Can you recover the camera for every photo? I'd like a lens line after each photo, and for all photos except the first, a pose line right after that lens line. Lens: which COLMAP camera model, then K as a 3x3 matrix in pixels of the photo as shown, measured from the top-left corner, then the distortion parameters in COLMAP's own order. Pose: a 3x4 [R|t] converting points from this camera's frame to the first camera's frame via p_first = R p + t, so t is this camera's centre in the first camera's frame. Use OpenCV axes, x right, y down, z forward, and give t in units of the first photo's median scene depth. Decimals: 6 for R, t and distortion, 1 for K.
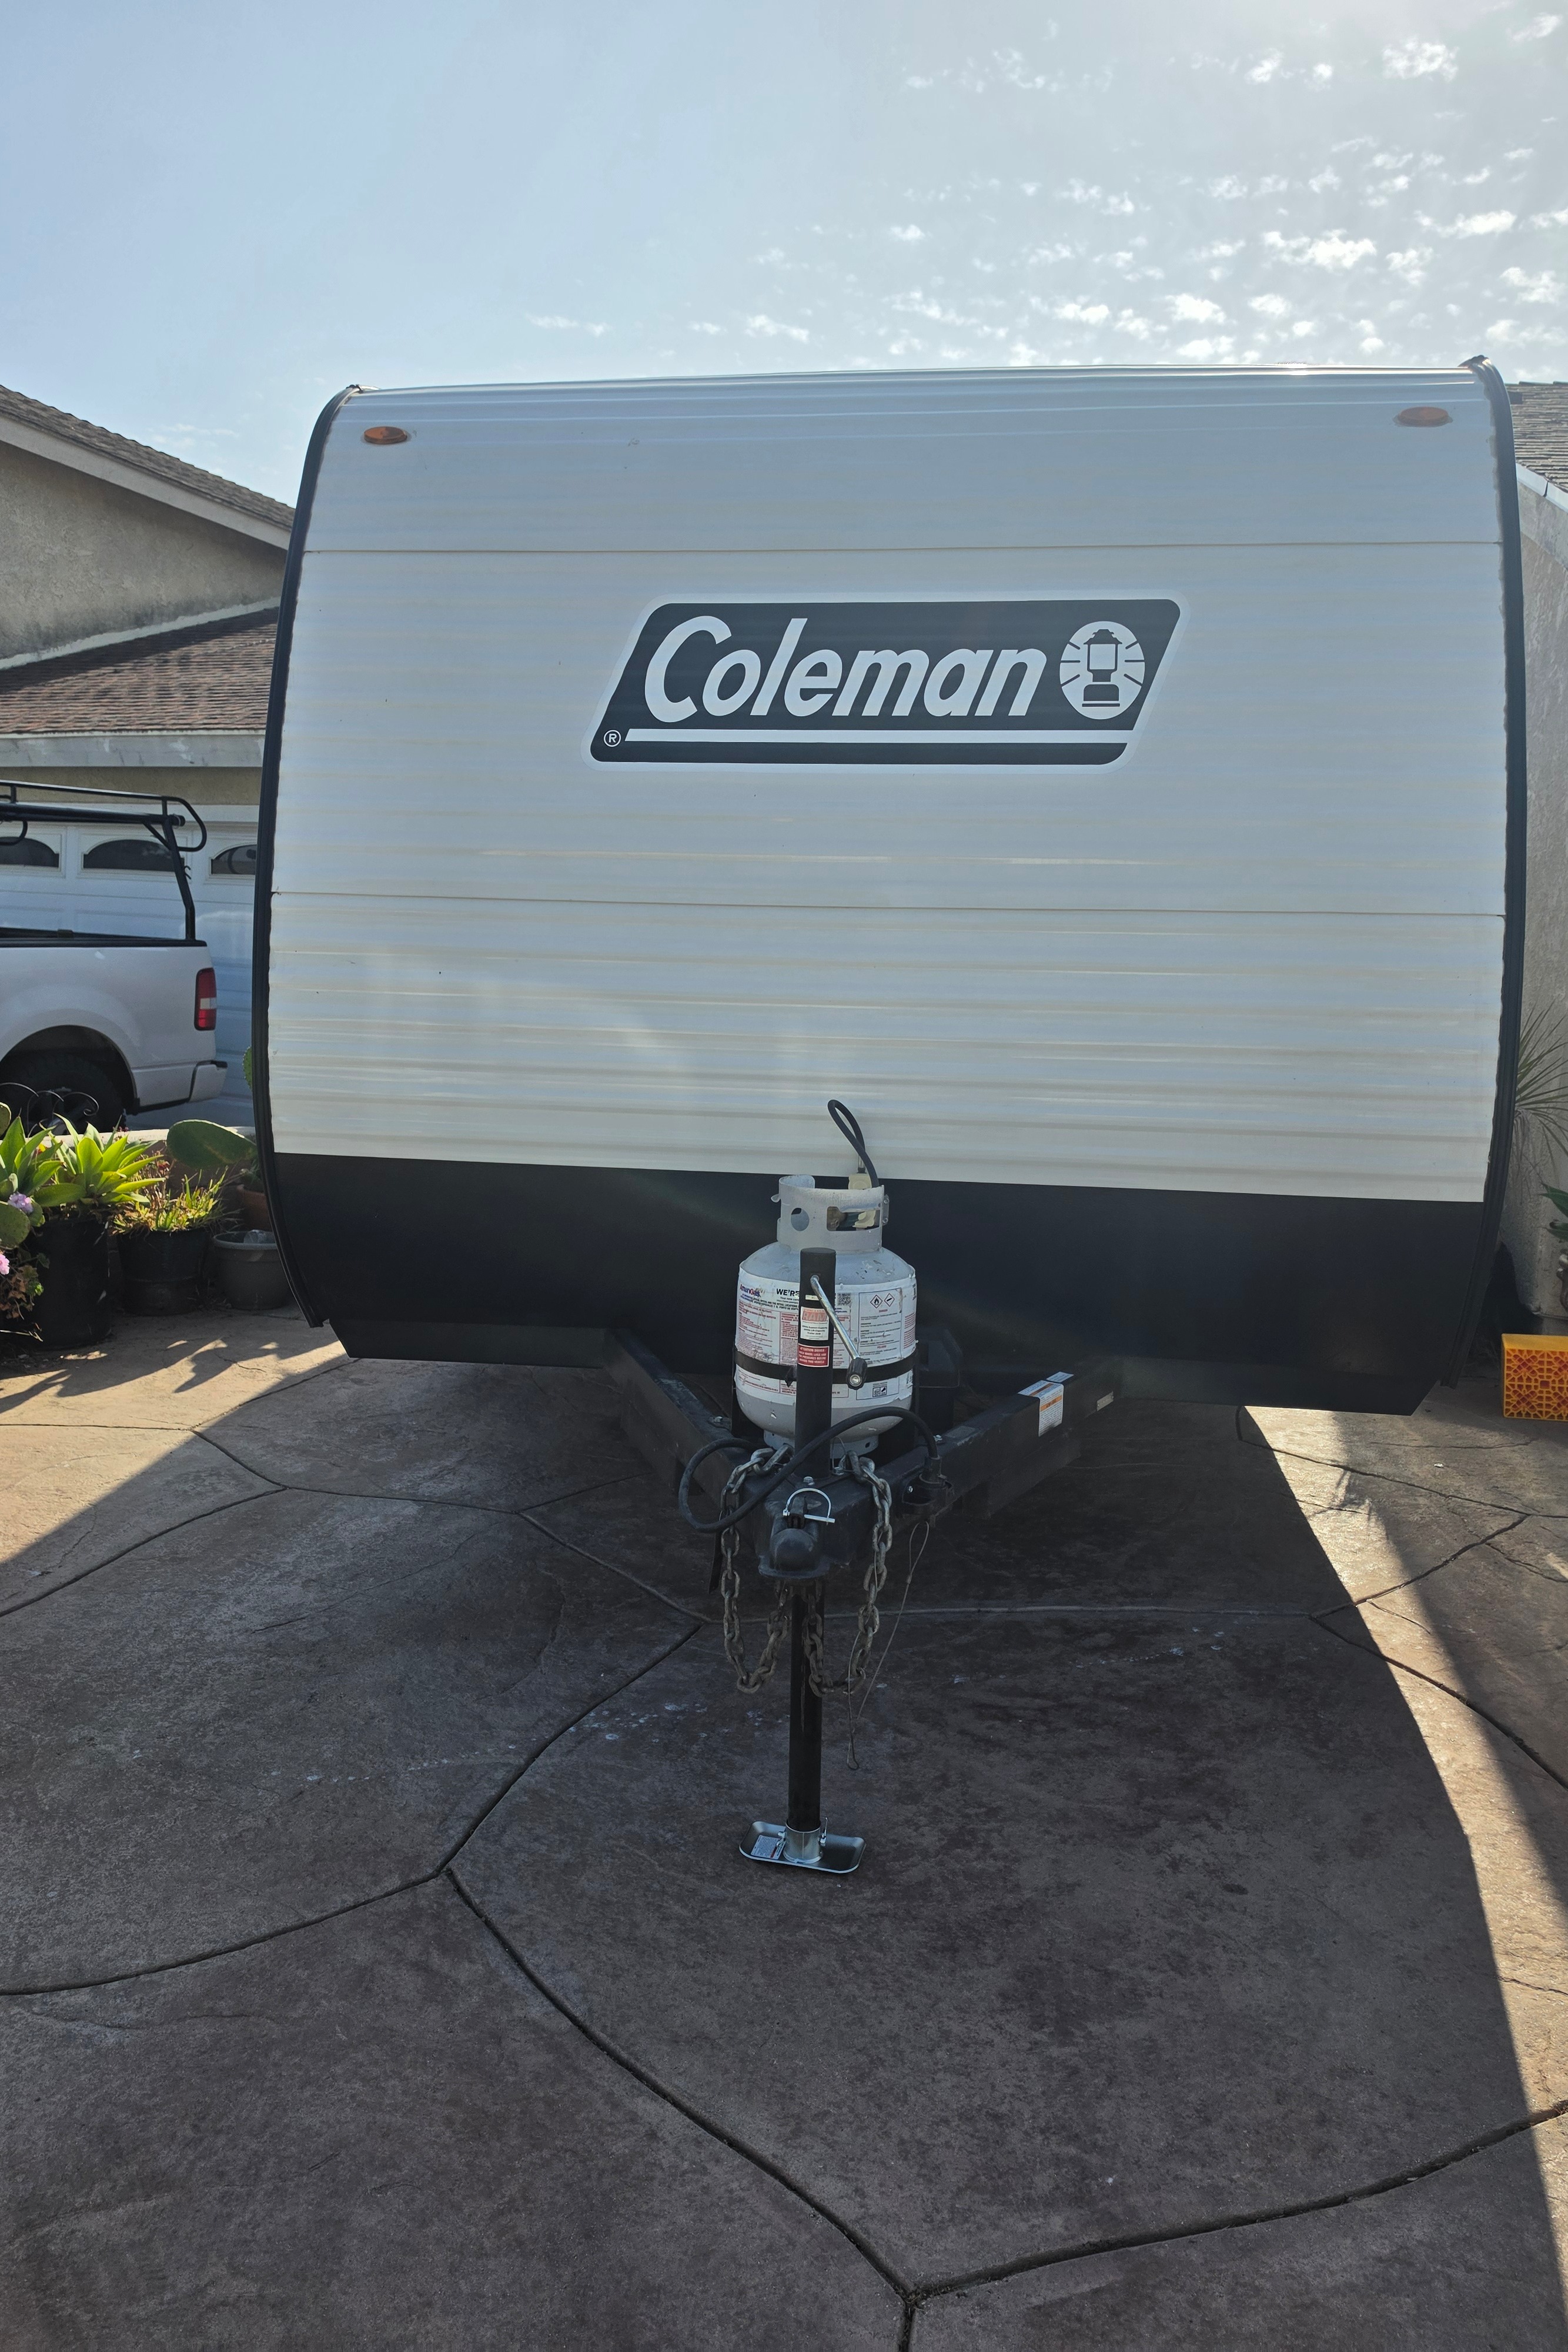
lens RADIAL K [[1710.6, 0, 783.0], [0, 1710.6, 1212.1], [0, 0, 1]] dist [0.087948, -0.176329]
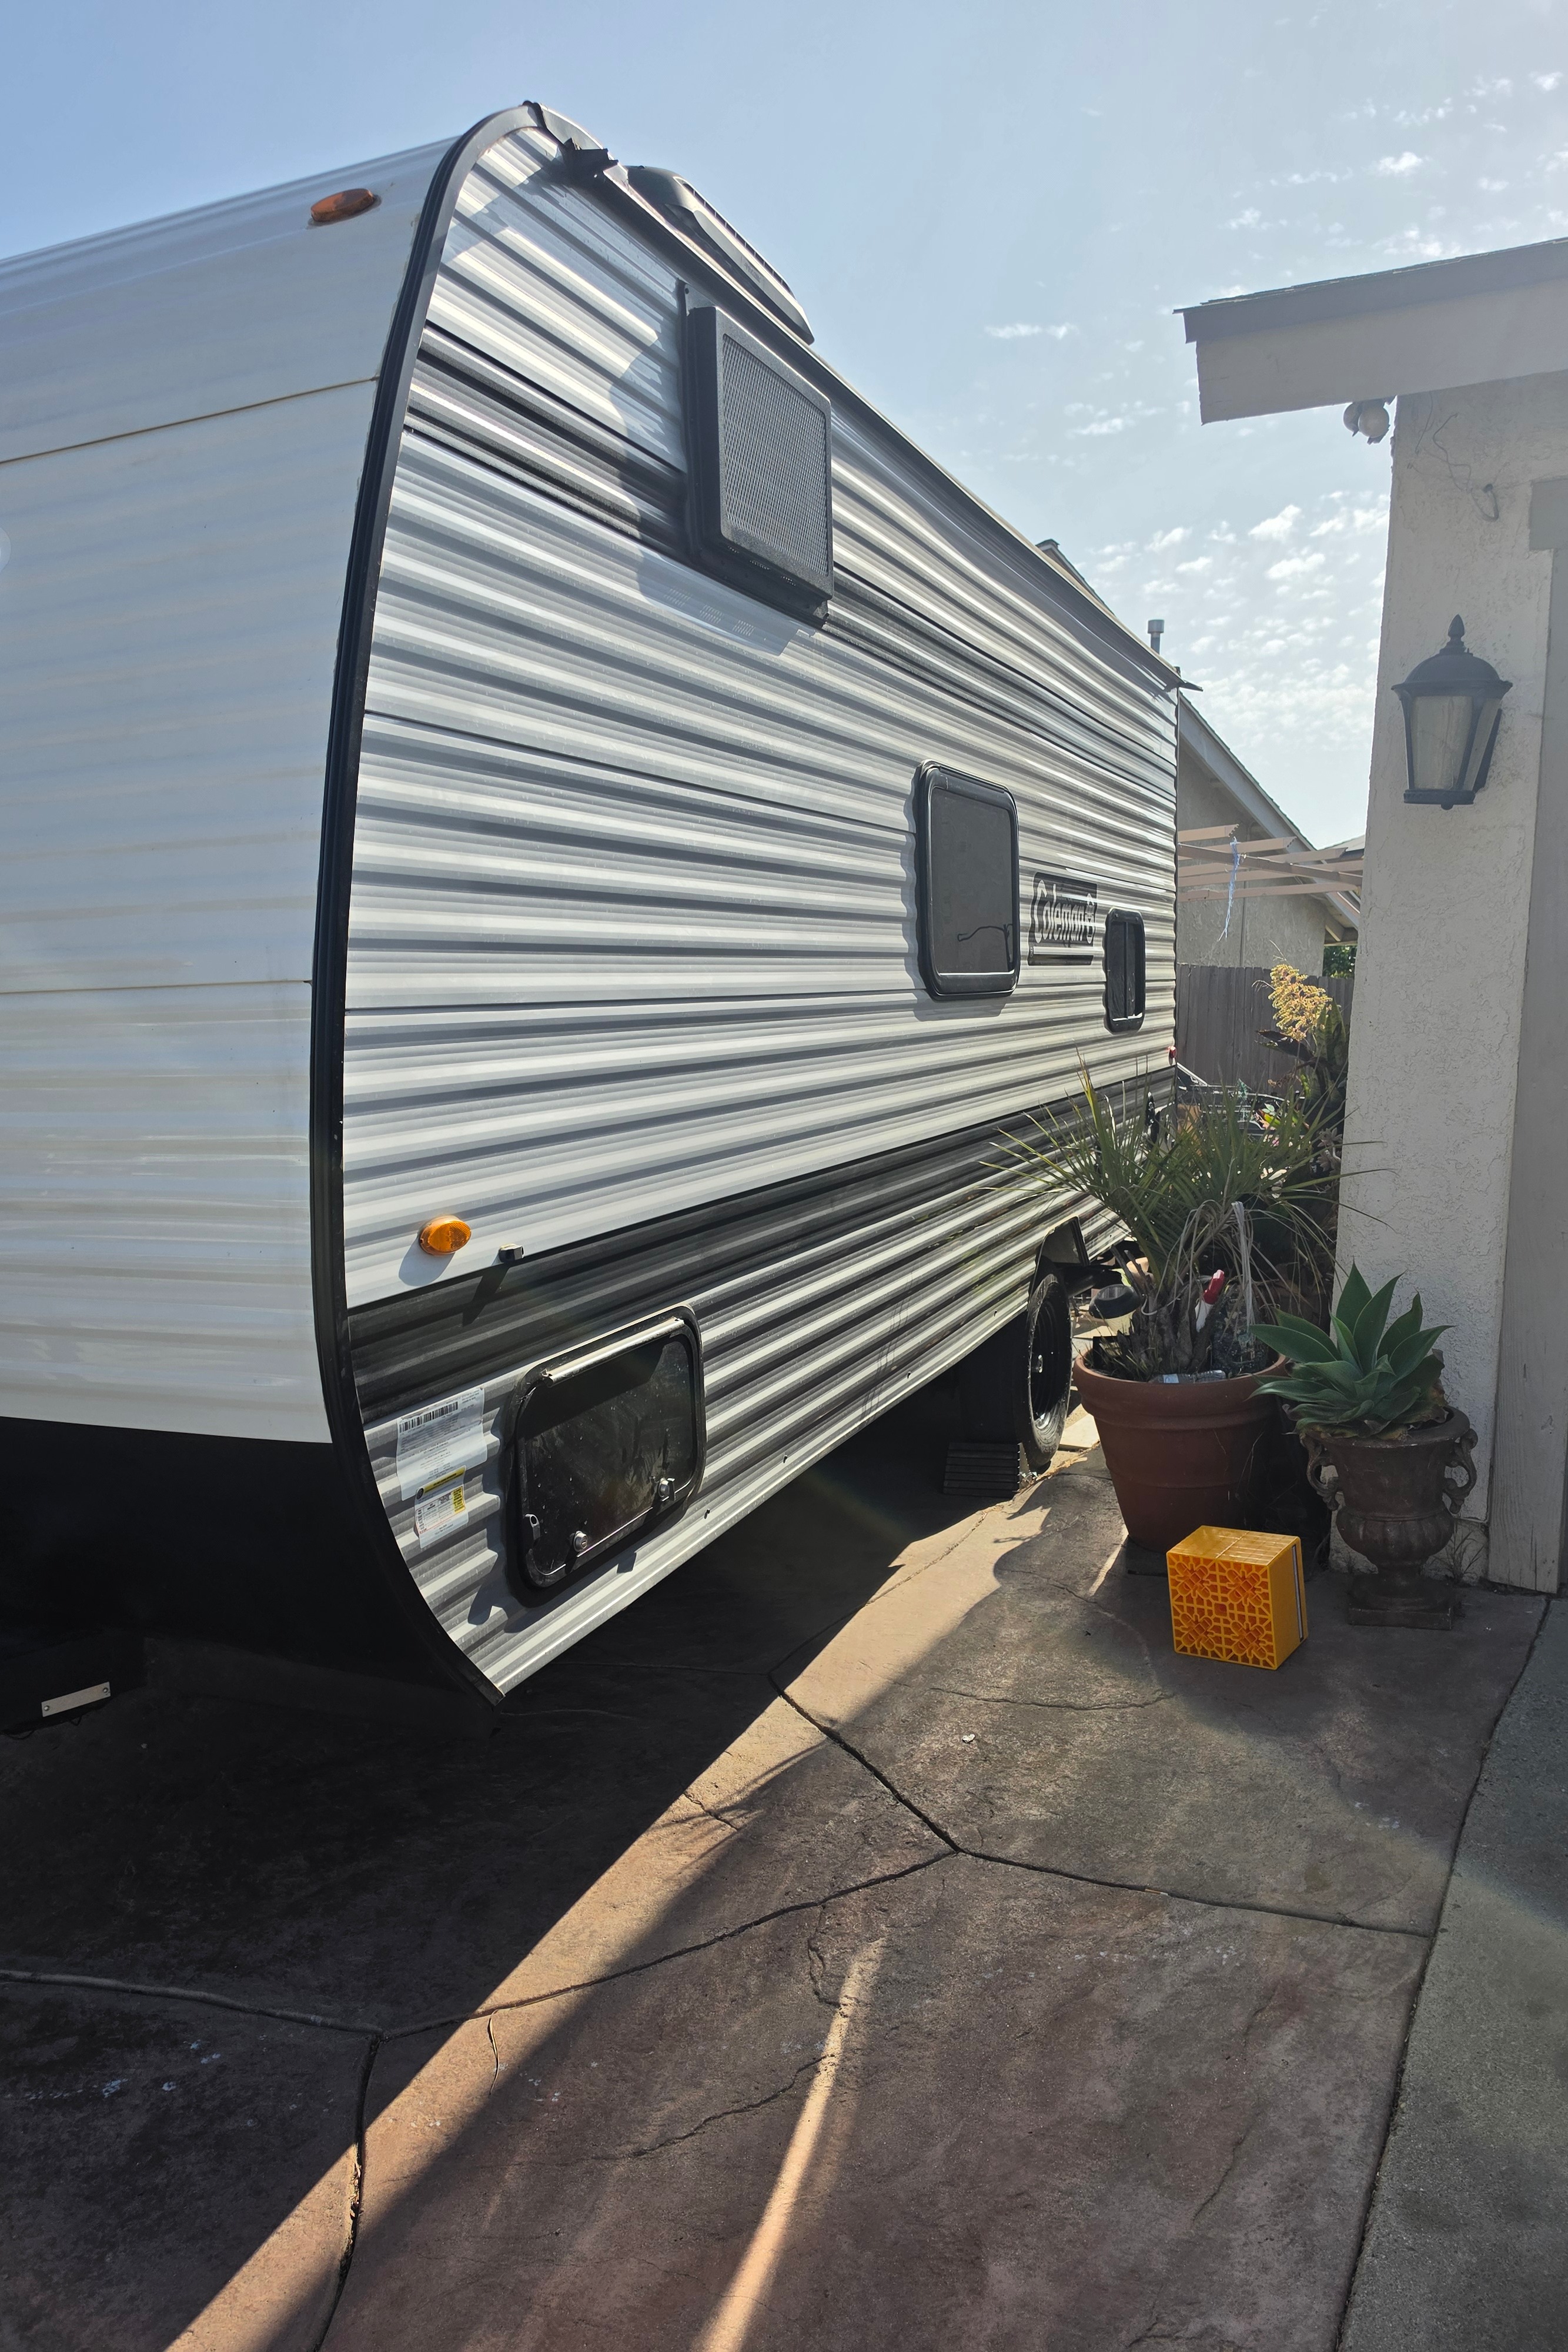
lens RADIAL K [[1740.9, 0, 785.2], [0, 1740.9, 1265.7], [0, 0, 1]] dist [0.076469, -0.029629]
pose [[0.964829, -0.009672, -0.262699, 0.648053], [0.012194, 0.999894, 0.007973, -0.064636], [0.262594, -0.010896, 0.964845, 0.394265]]
